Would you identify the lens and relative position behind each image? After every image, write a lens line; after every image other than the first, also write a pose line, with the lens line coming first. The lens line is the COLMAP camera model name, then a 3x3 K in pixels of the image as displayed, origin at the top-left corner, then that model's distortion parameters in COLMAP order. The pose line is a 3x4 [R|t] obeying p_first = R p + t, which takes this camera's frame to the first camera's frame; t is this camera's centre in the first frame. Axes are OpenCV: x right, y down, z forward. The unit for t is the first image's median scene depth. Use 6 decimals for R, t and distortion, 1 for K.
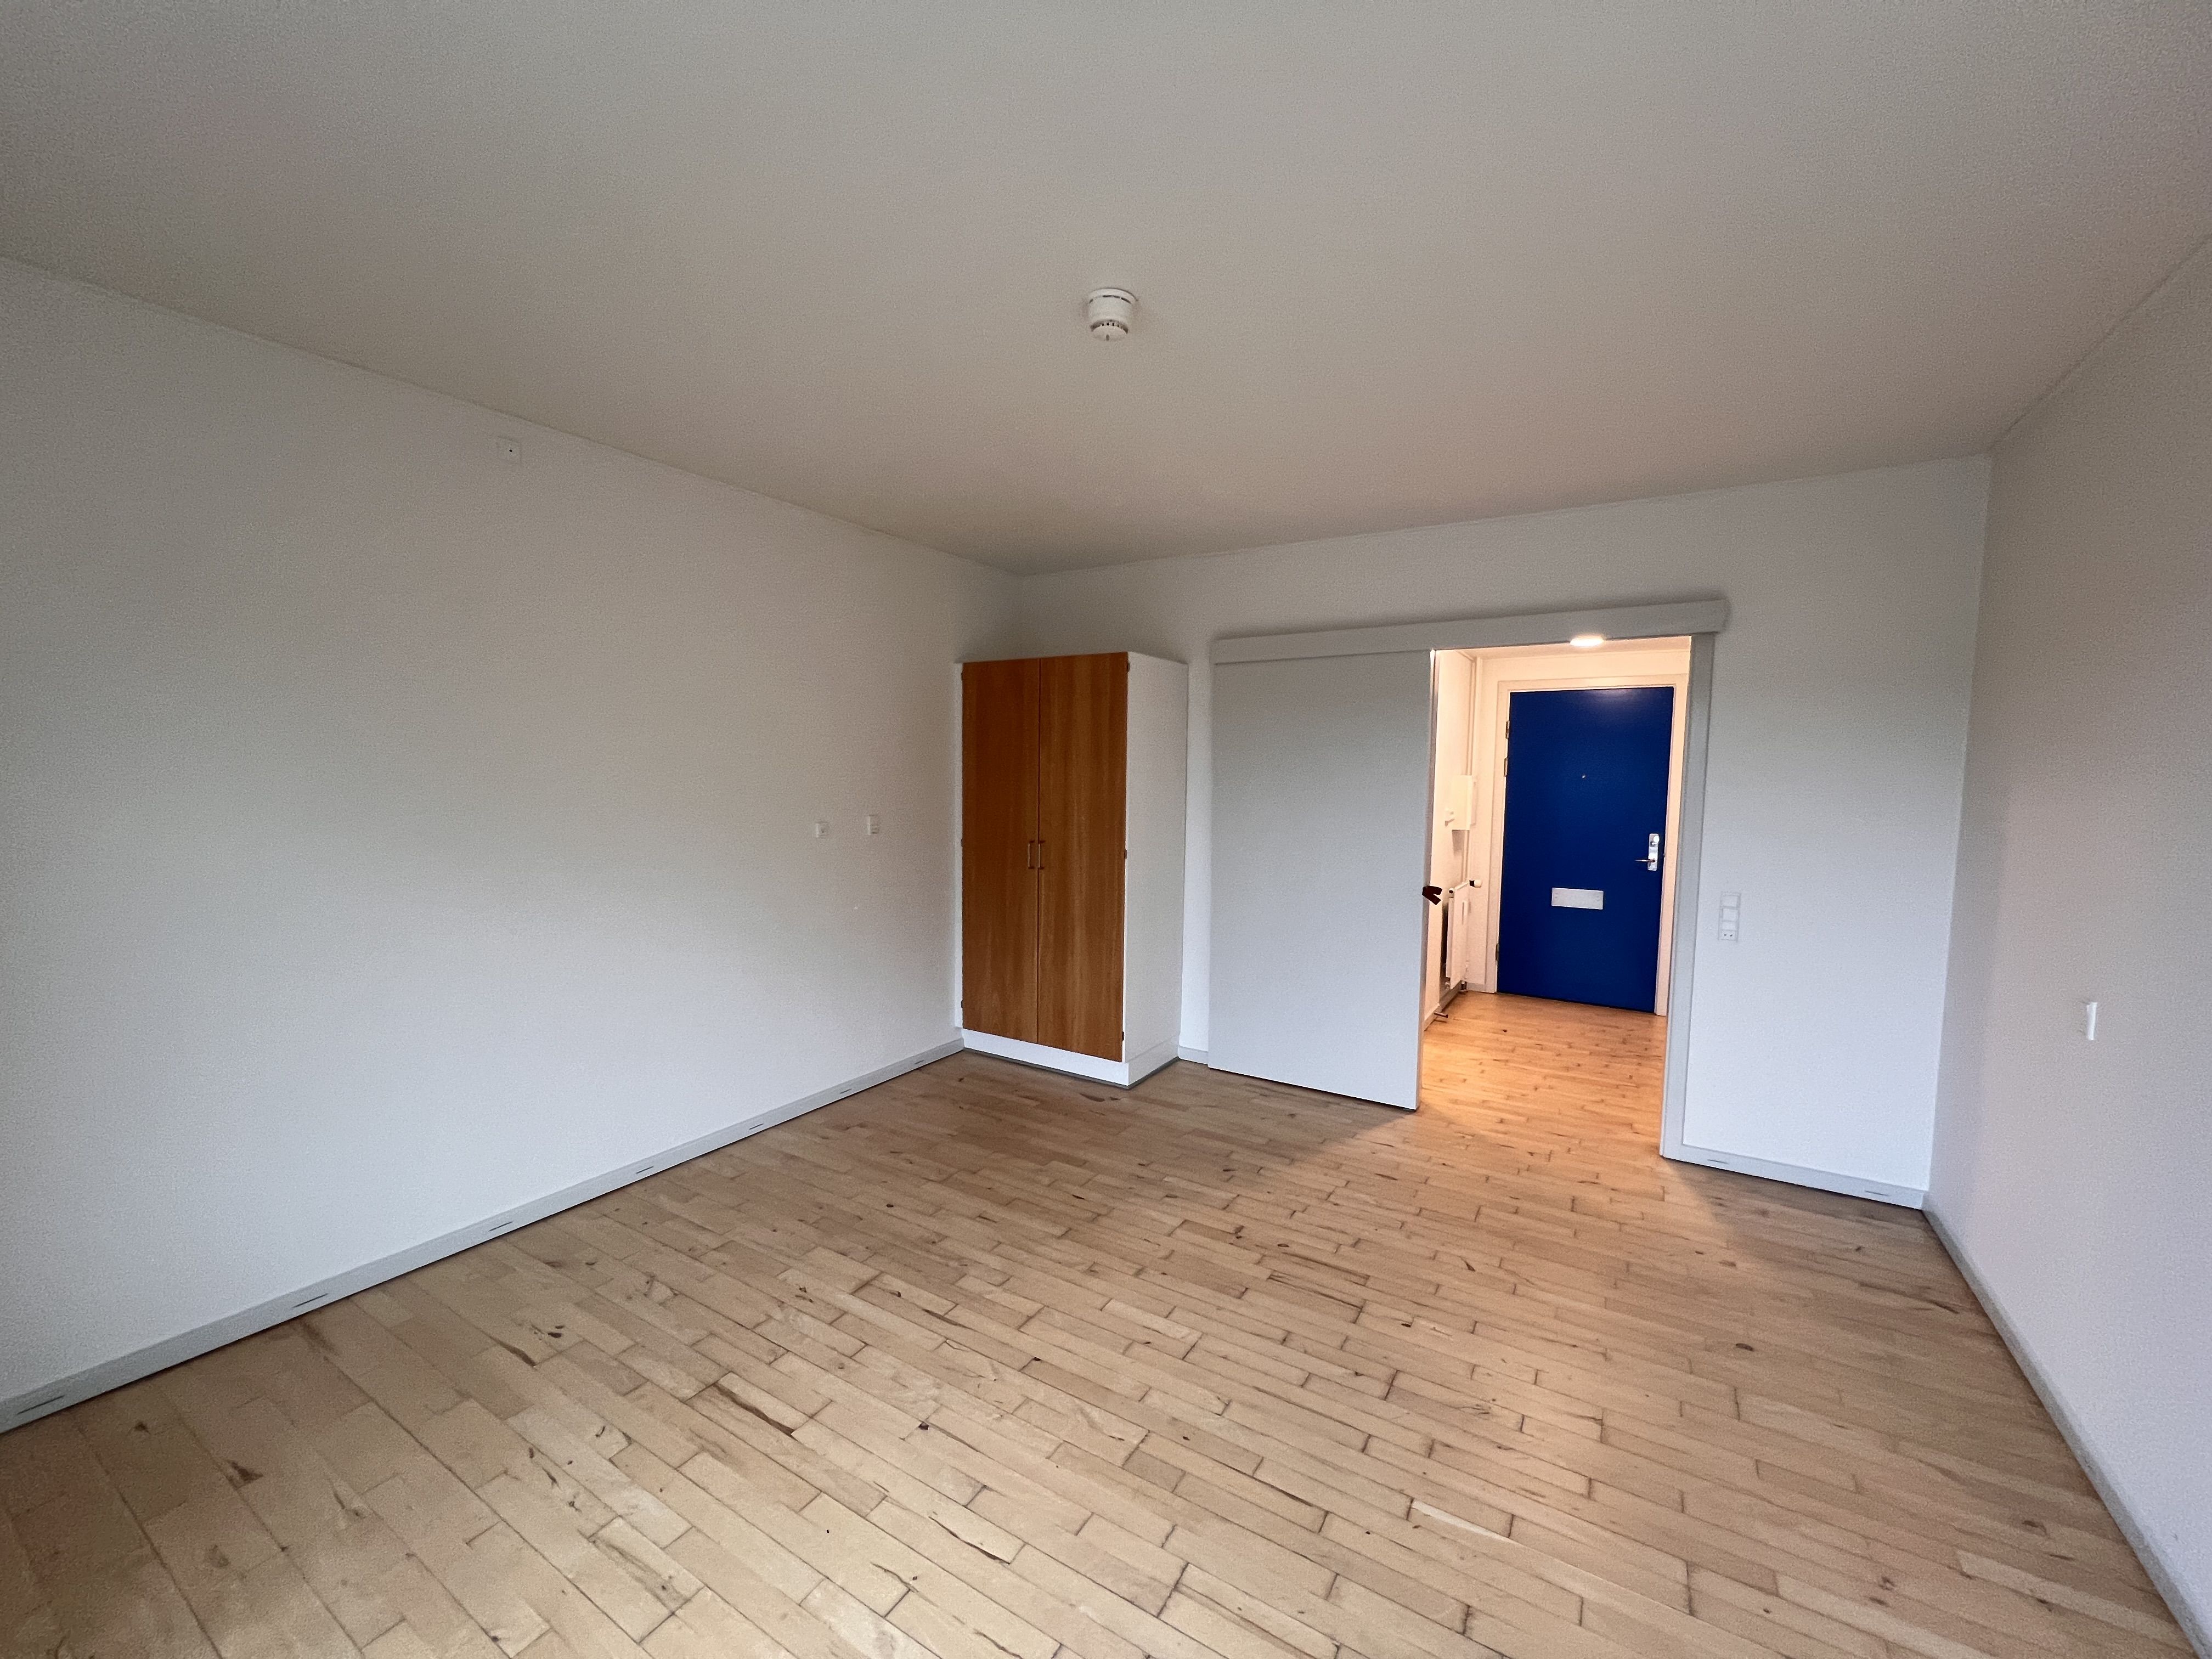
lens RADIAL K [[878.7, 0, 1108.8], [0, 878.7, 834.7], [0, 0, 1]] dist [0.002157, -0.000429]
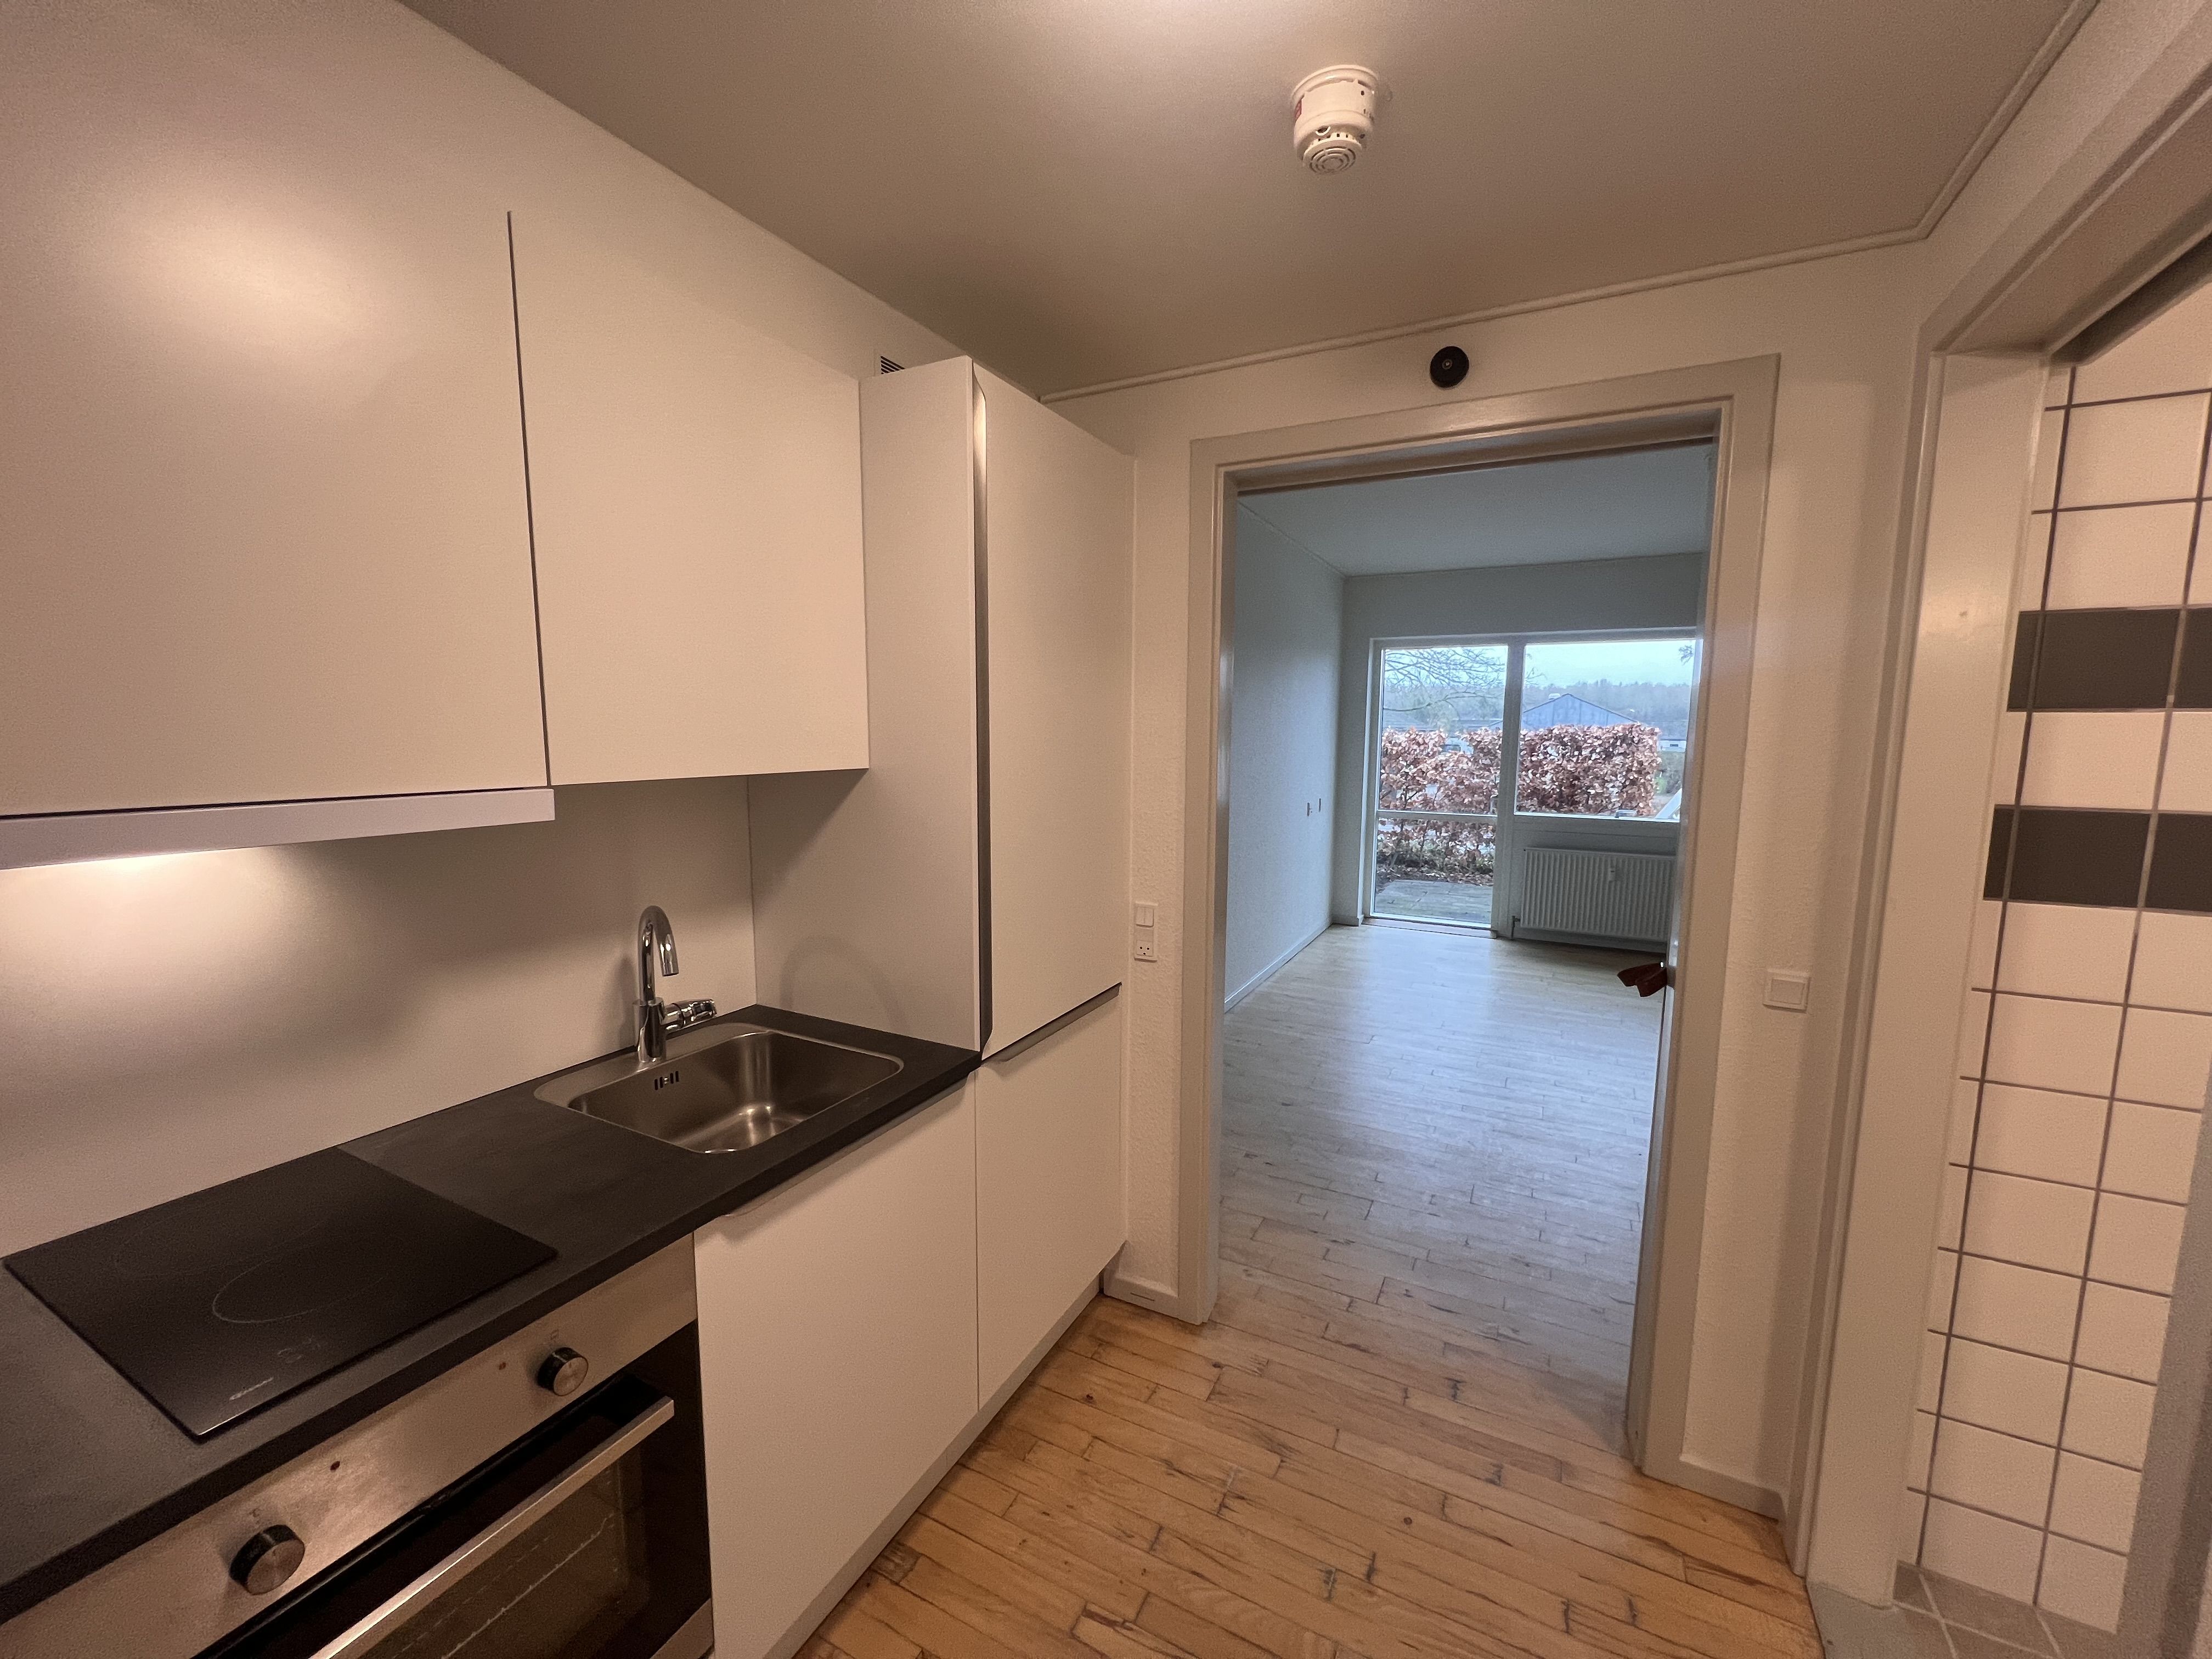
lens RADIAL K [[878.7, 0, 1108.8], [0, 878.7, 834.7], [0, 0, 1]] dist [0.002157, -0.000429]
pose [[-0.997341, -0.012700, -0.071765, 1.060807], [-0.026320, 0.981008, 0.192175, -0.134444], [0.067962, 0.193553, -0.978733, 2.194918]]
